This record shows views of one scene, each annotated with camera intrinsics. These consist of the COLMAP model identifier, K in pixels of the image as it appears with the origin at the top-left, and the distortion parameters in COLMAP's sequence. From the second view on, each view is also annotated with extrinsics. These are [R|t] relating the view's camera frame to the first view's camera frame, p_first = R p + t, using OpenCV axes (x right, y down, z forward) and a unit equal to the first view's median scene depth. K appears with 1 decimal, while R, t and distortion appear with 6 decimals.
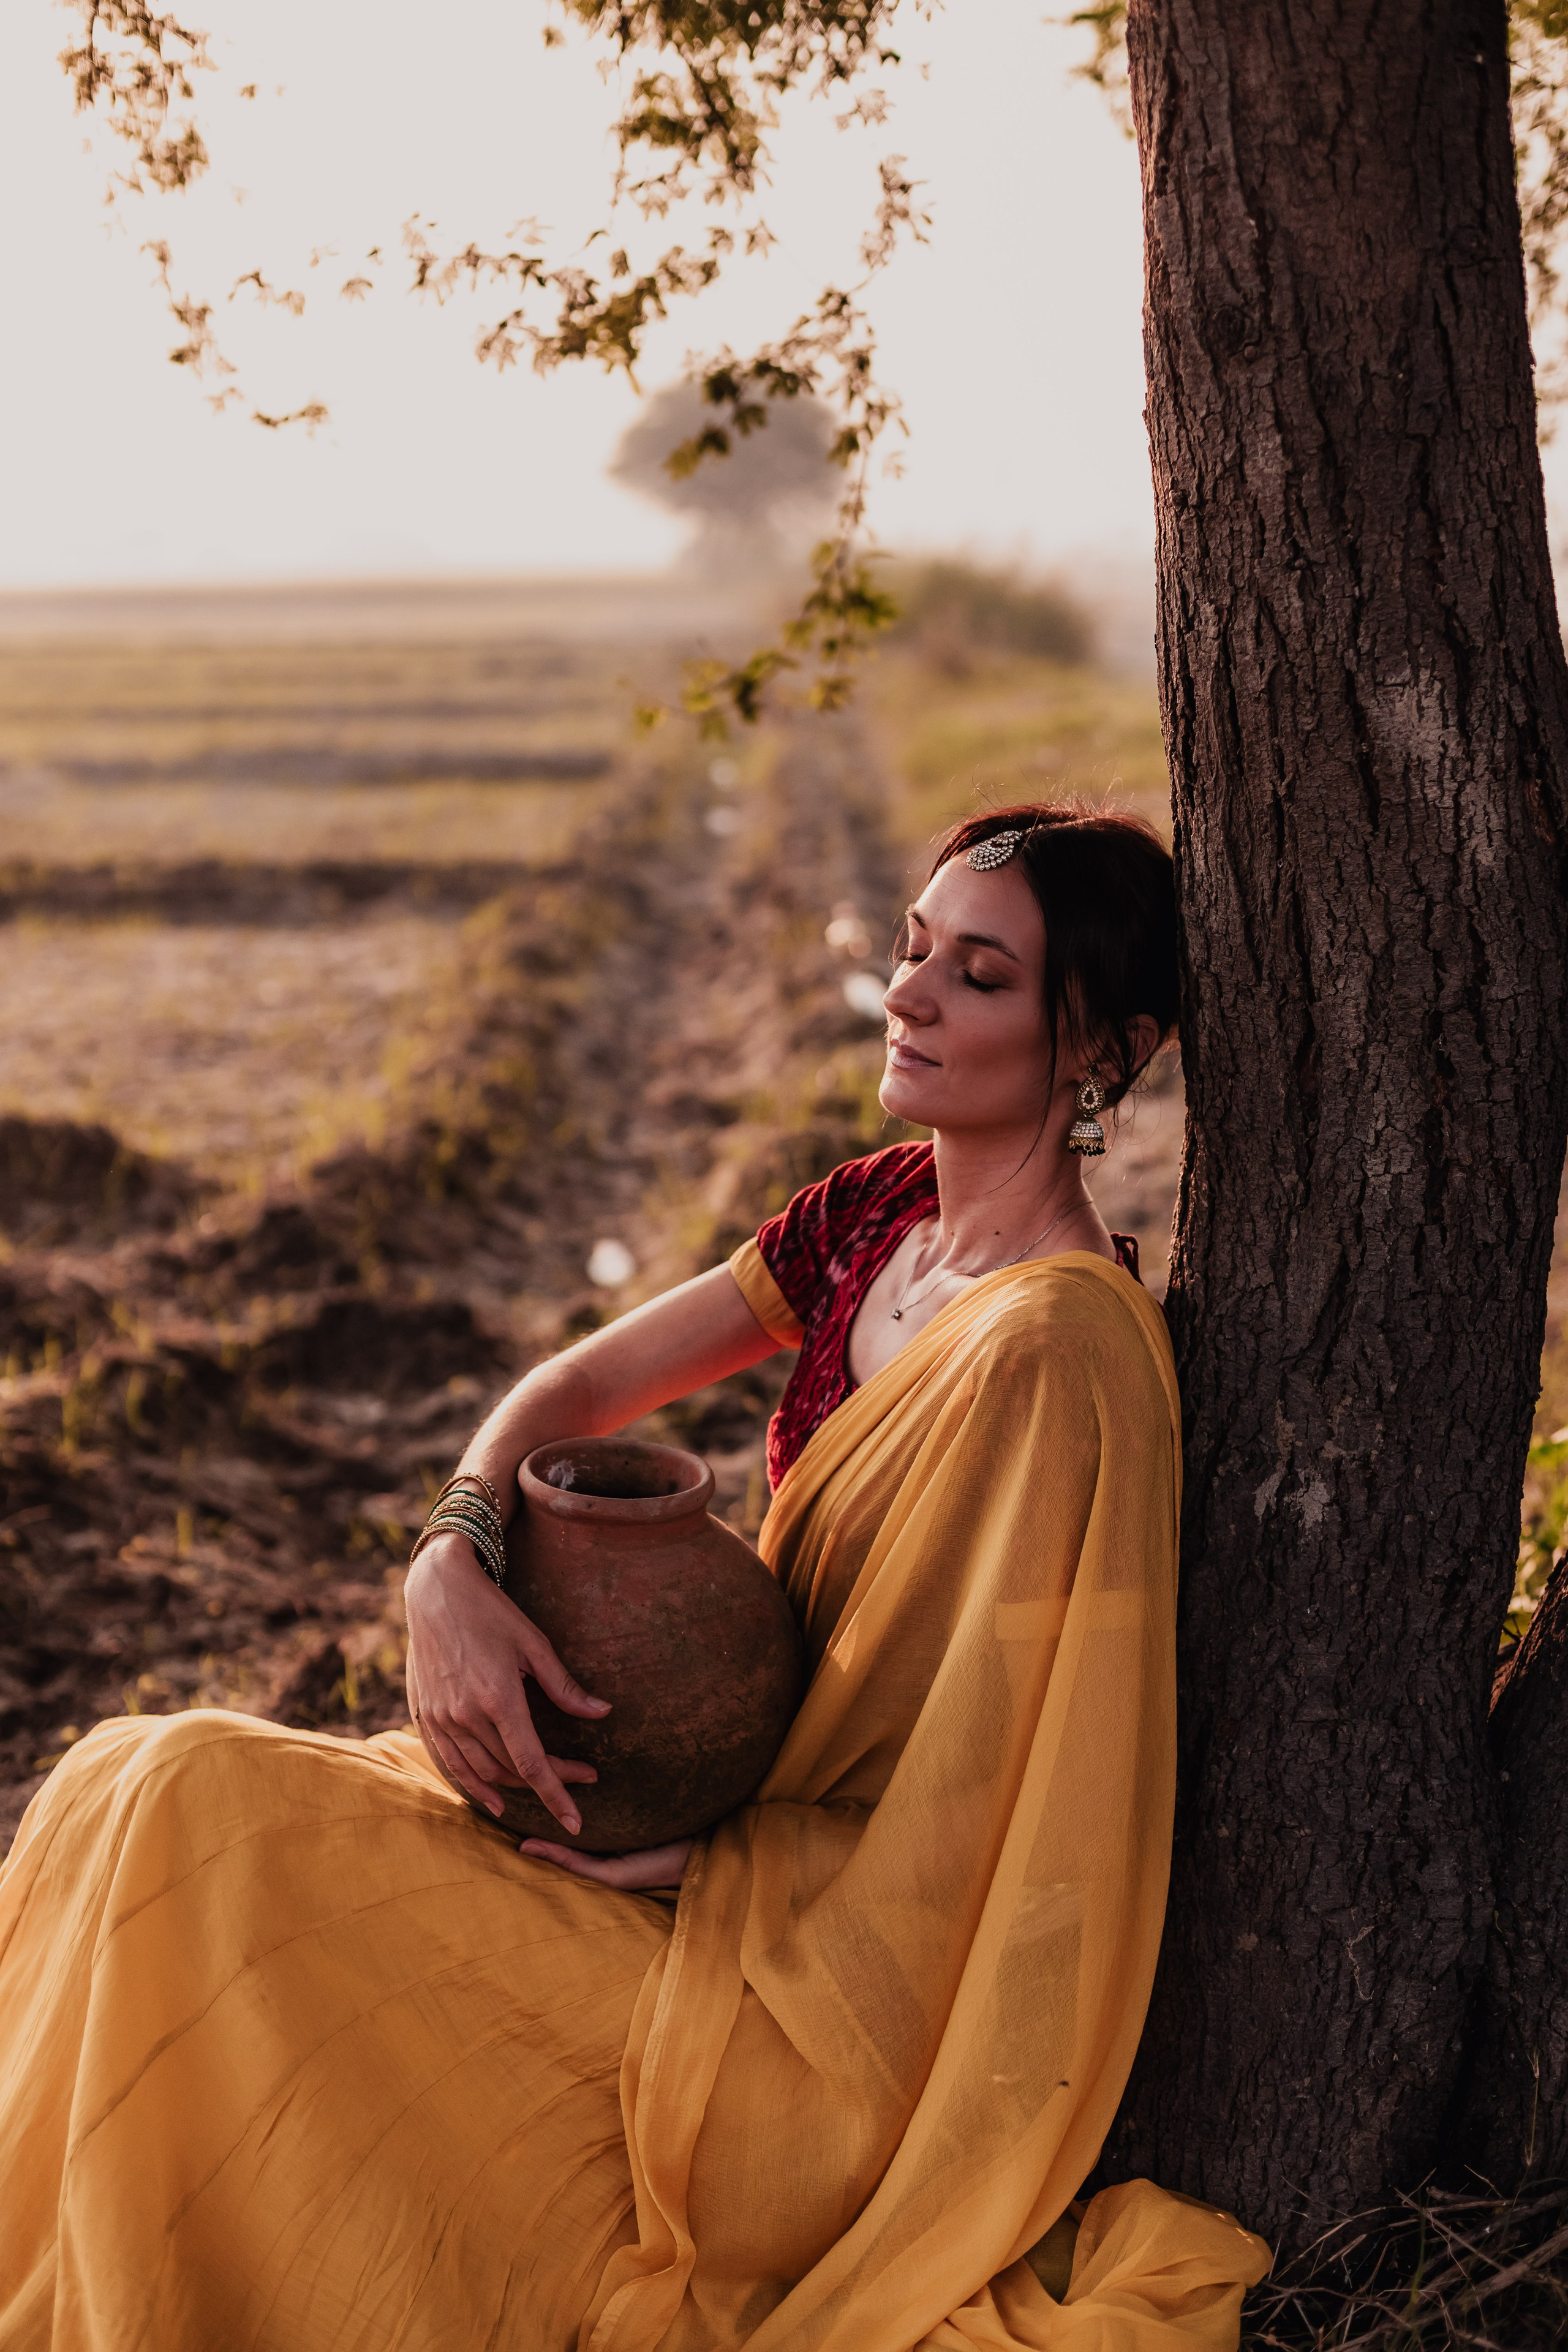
lens RADIAL K [[3631.5, 0, 779.1], [0, 3631.5, 1218.3], [0, 0, 1]] dist [0.024537, -0.011989]
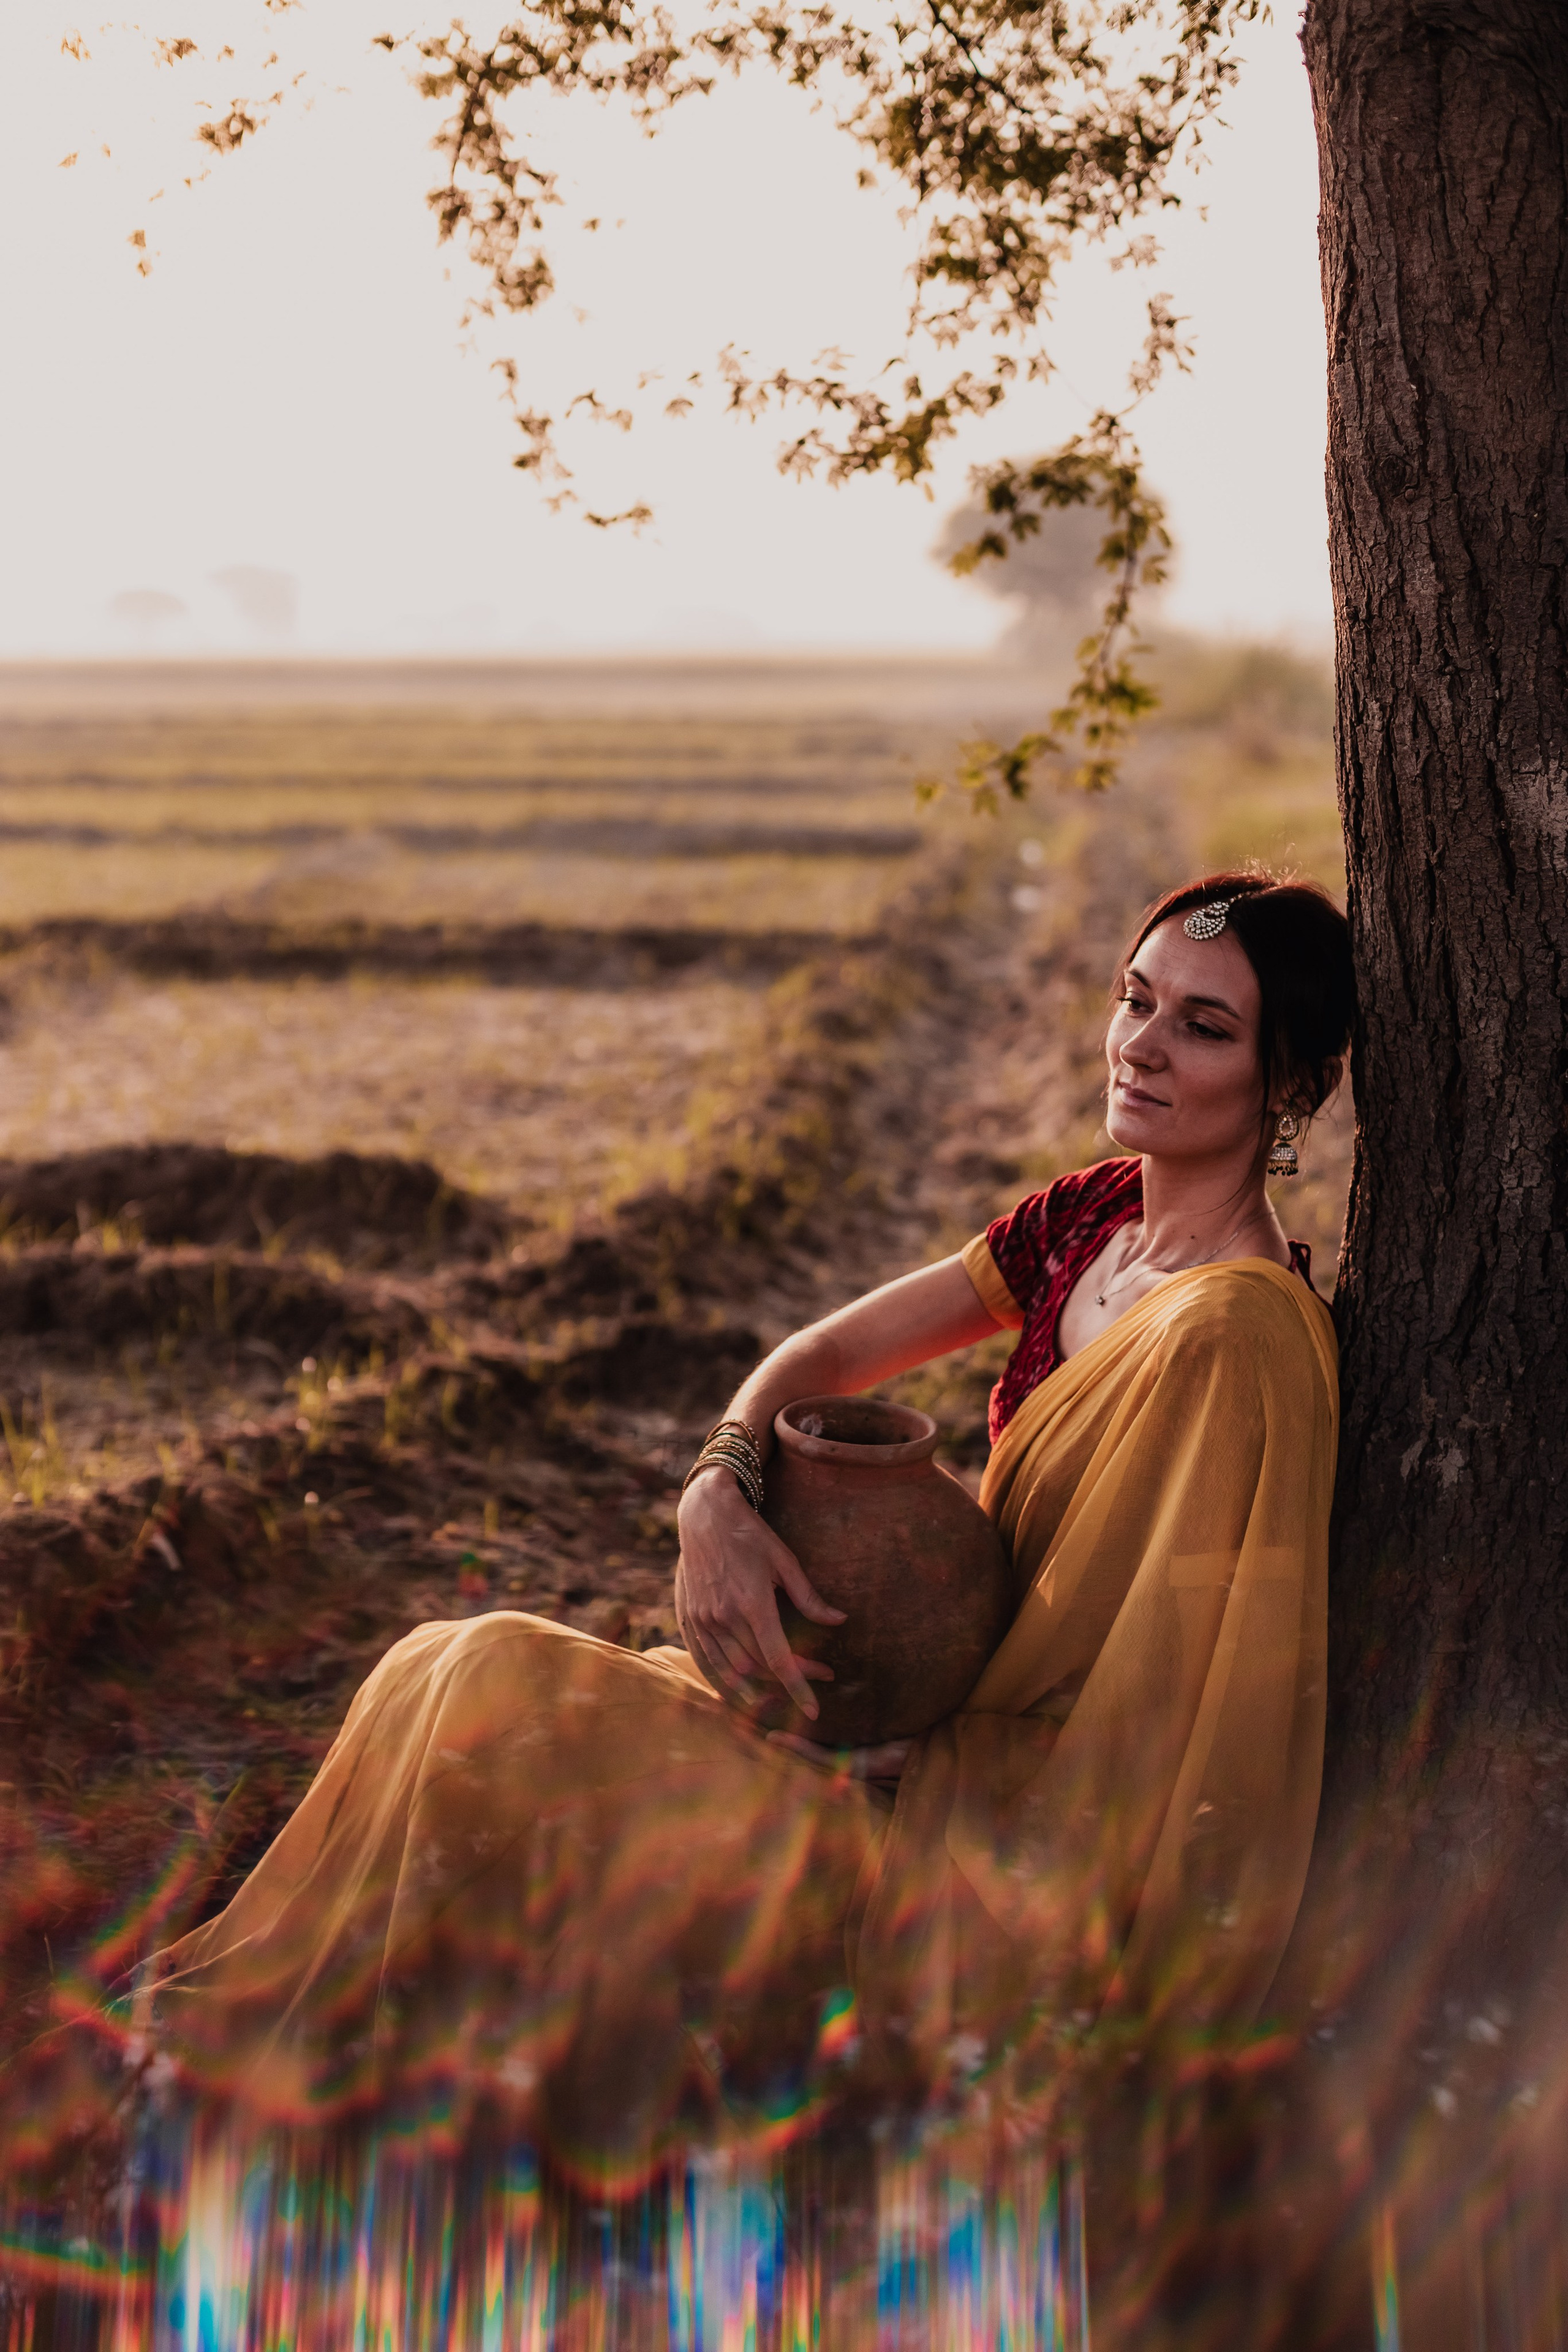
lens RADIAL K [[3631.5, 0, 779.1], [0, 3631.5, 1218.3], [0, 0, 1]] dist [0.024537, -0.011989]
pose [[0.996008, 0.029568, -0.084221, 0.016578], [-0.031378, 0.999302, -0.020252, 0.017275], [0.083563, 0.022813, 0.996241, -0.113488]]
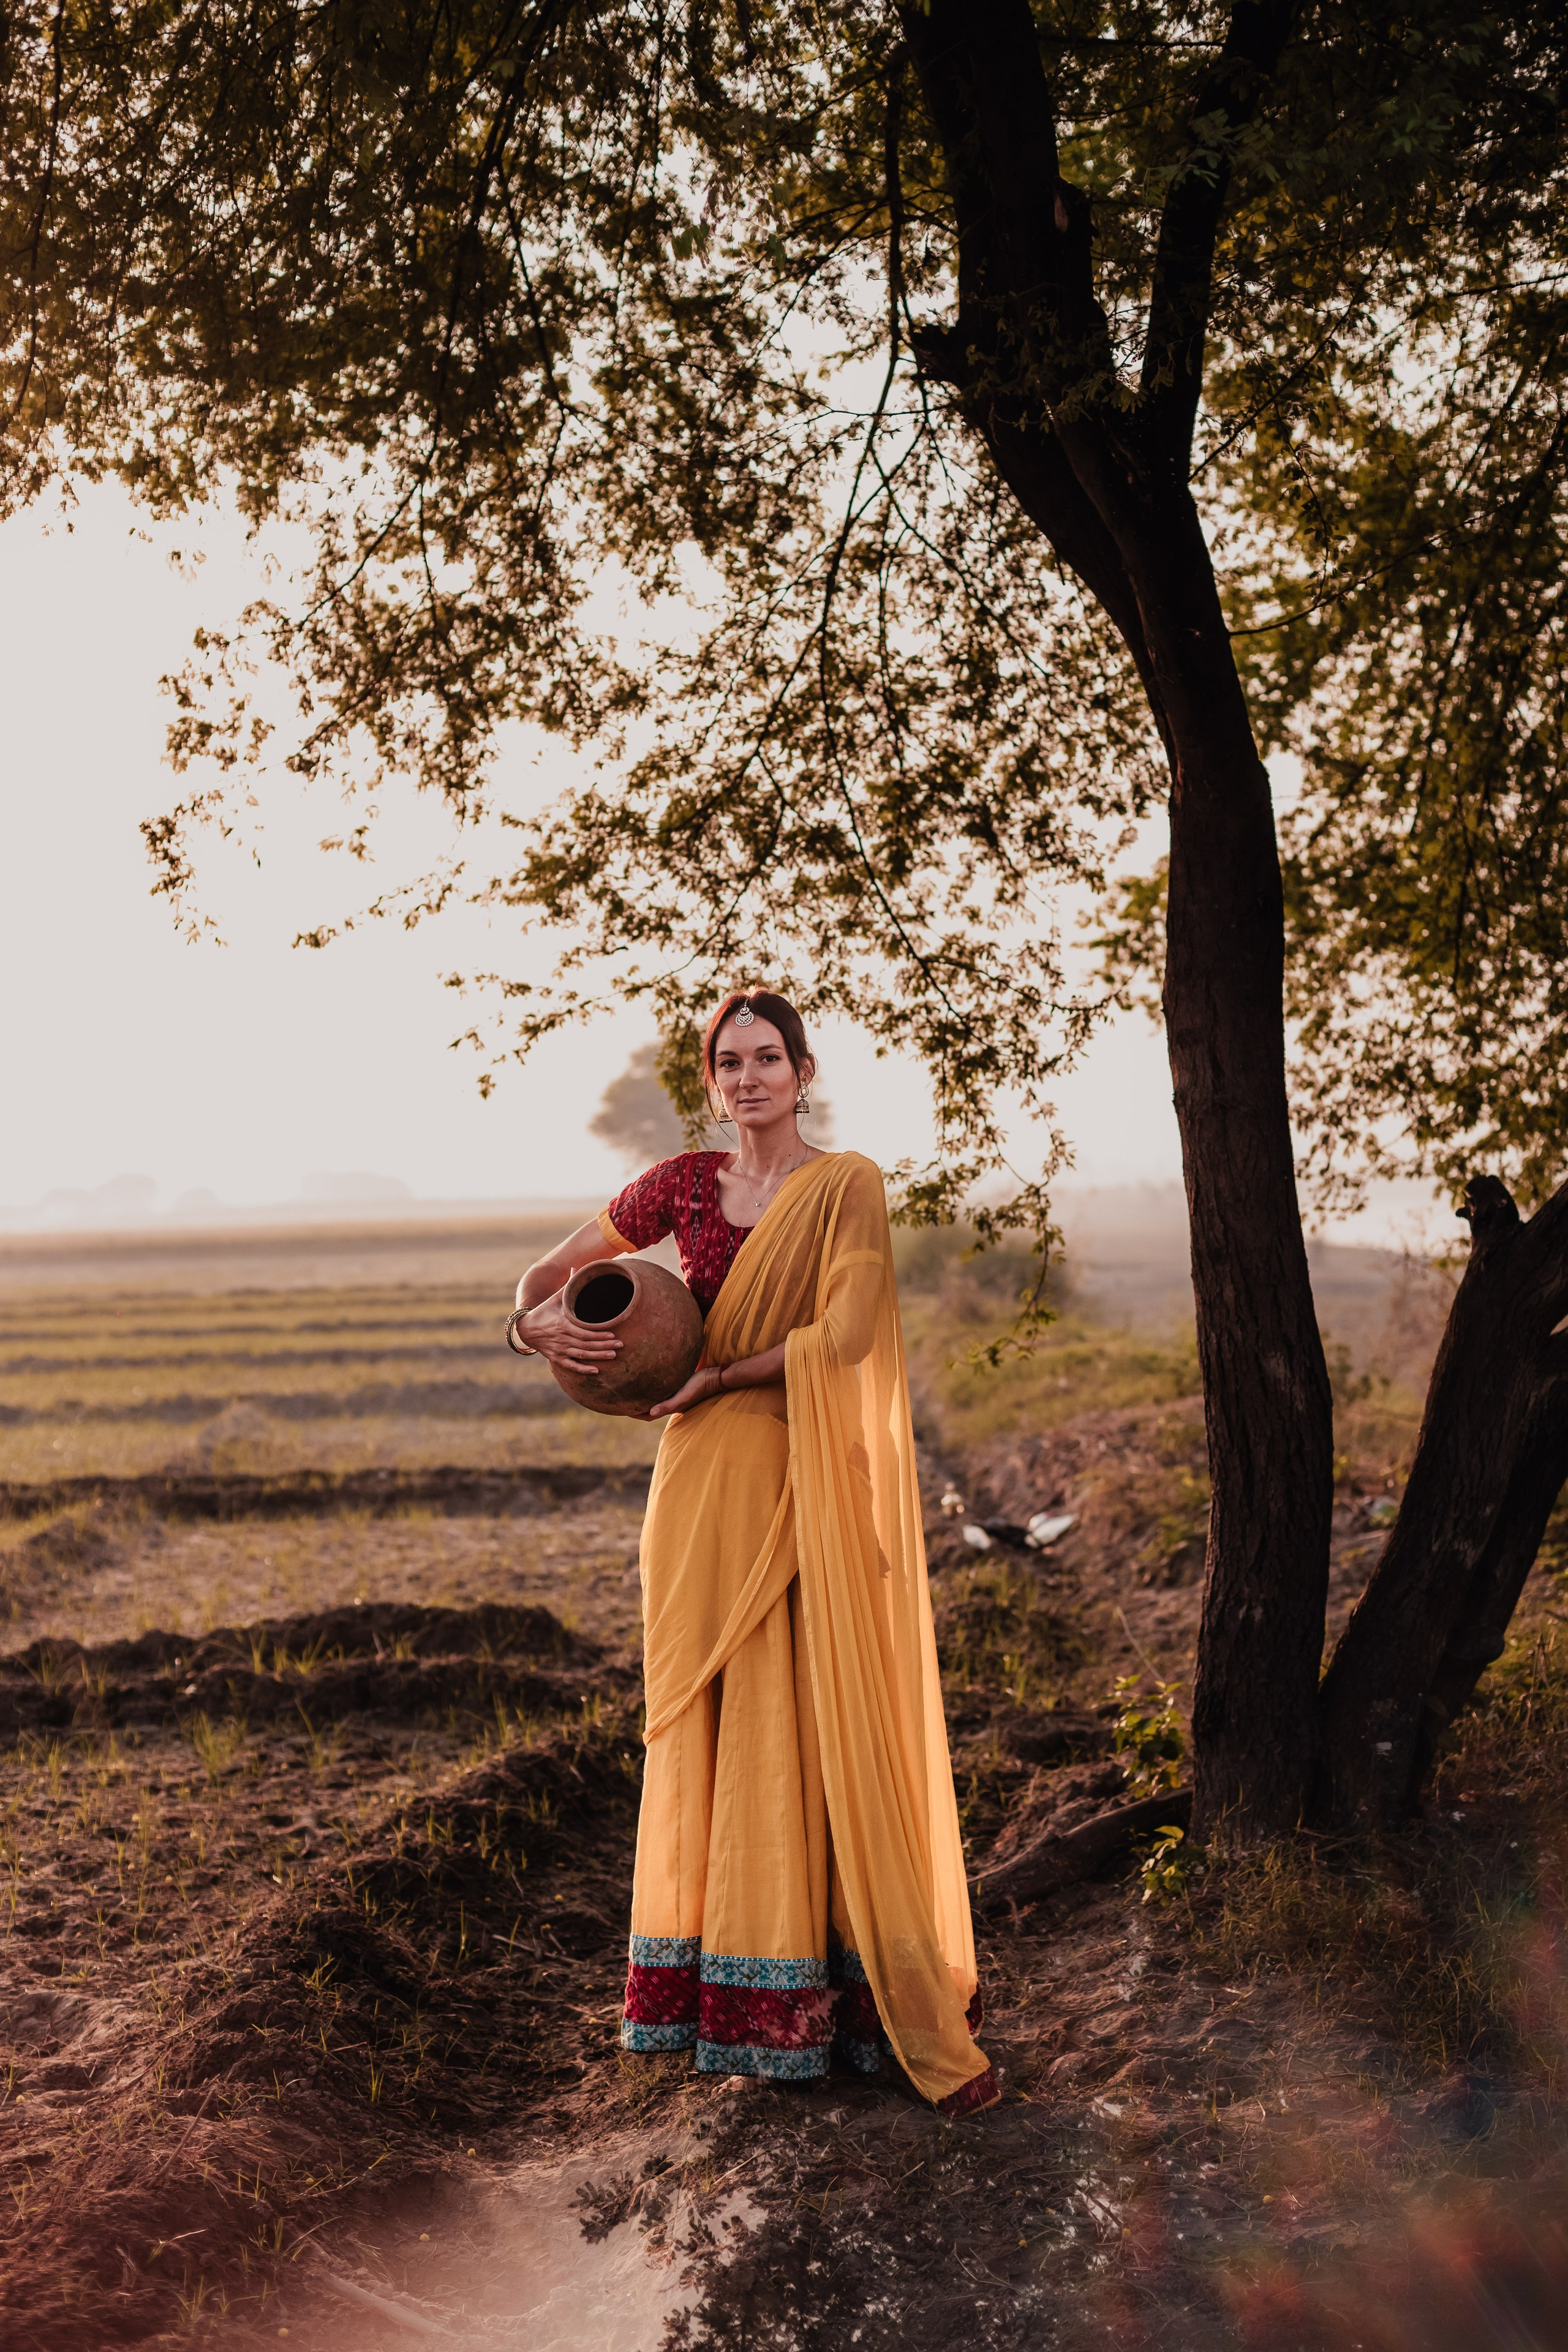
lens RADIAL K [[3631.5, 0, 779.1], [0, 3631.5, 1218.3], [0, 0, 1]] dist [0.024537, -0.011989]
pose [[0.999797, -0.014593, 0.013891, -0.176435], [0.016760, 0.985062, -0.171385, 0.154066], [-0.011183, 0.171583, 0.985106, -1.239226]]
